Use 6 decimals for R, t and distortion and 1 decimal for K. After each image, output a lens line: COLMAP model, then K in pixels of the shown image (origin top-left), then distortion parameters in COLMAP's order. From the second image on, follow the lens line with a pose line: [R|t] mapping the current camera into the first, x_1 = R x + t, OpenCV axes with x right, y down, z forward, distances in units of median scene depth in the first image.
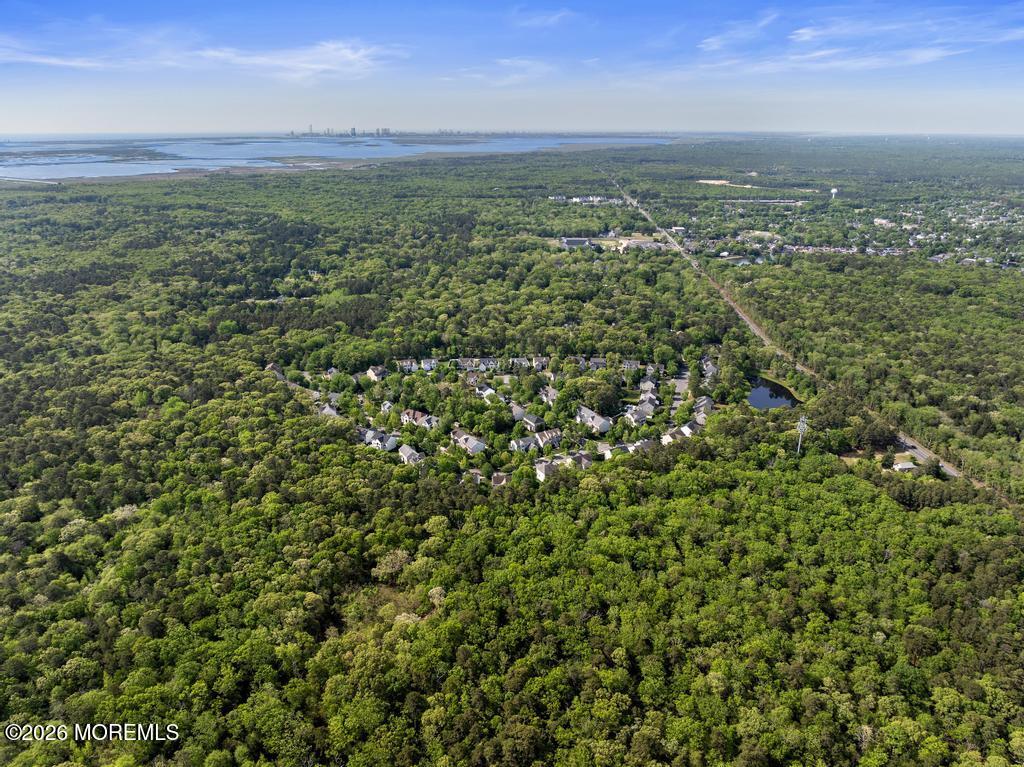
lens RADIAL K [[747.6, 0, 512.0], [0, 747.6, 383.5], [0, 0, 1]] dist [-0.039774, -0.002263]
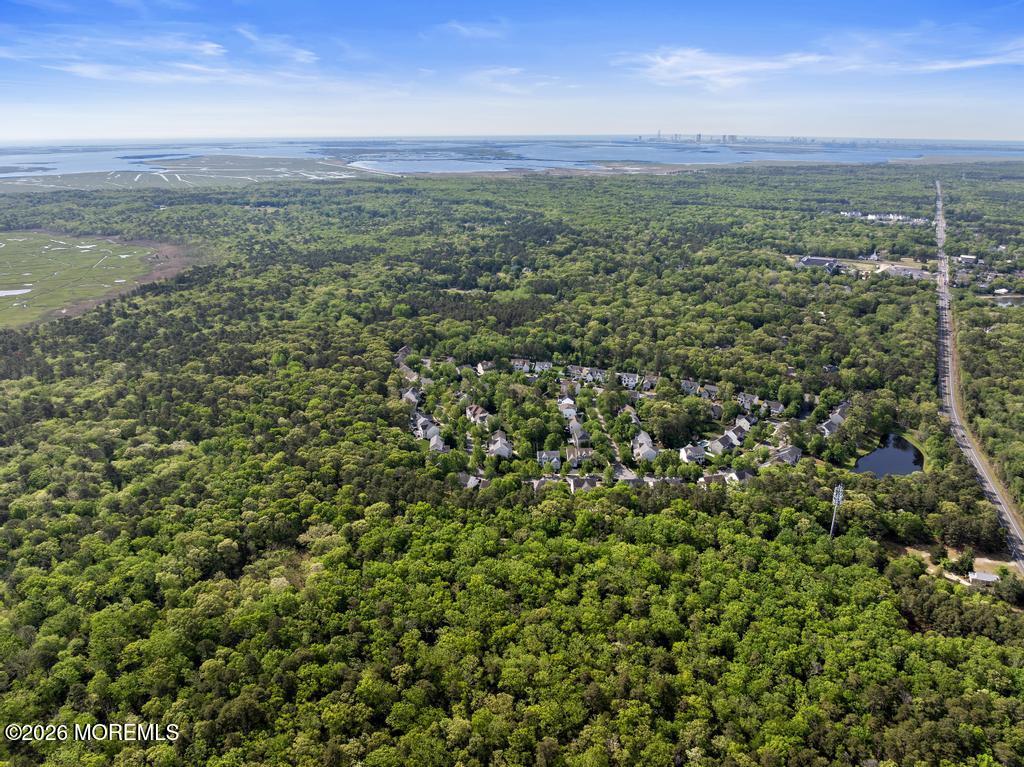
lens RADIAL K [[747.6, 0, 512.0], [0, 747.6, 383.5], [0, 0, 1]] dist [-0.039774, -0.002263]
pose [[0.893316, 0.146456, -0.424896, 0.272442], [-0.149458, 0.988414, 0.026466, -0.023461], [0.423849, 0.039861, 0.904855, 0.071245]]
